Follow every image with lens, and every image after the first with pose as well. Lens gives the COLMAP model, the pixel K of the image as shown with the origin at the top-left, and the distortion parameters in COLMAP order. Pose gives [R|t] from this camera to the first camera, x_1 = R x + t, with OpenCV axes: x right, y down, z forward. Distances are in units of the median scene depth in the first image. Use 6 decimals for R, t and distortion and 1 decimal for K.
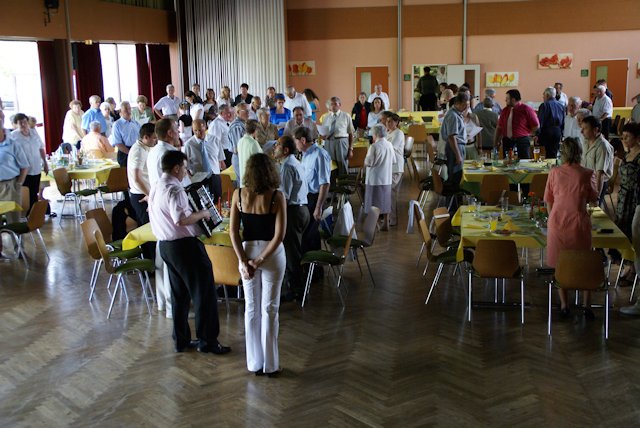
lens RADIAL K [[900.9, 0, 332.4], [0, 900.9, 219.4], [0, 0, 1]] dist [0.226526, 0.000000]
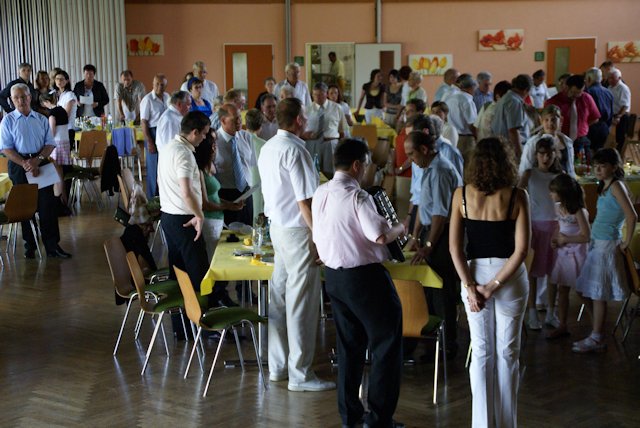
lens RADIAL K [[1426.4, 0, 316.7], [0, 1426.4, 210.9], [0, 0, 1]] dist [0.633728, 0.000000]
pose [[0.946104, -0.028337, 0.322620, -0.268717], [0.049601, 0.997091, -0.057880, 0.021079], [-0.320041, 0.070763, 0.944757, -0.024799]]
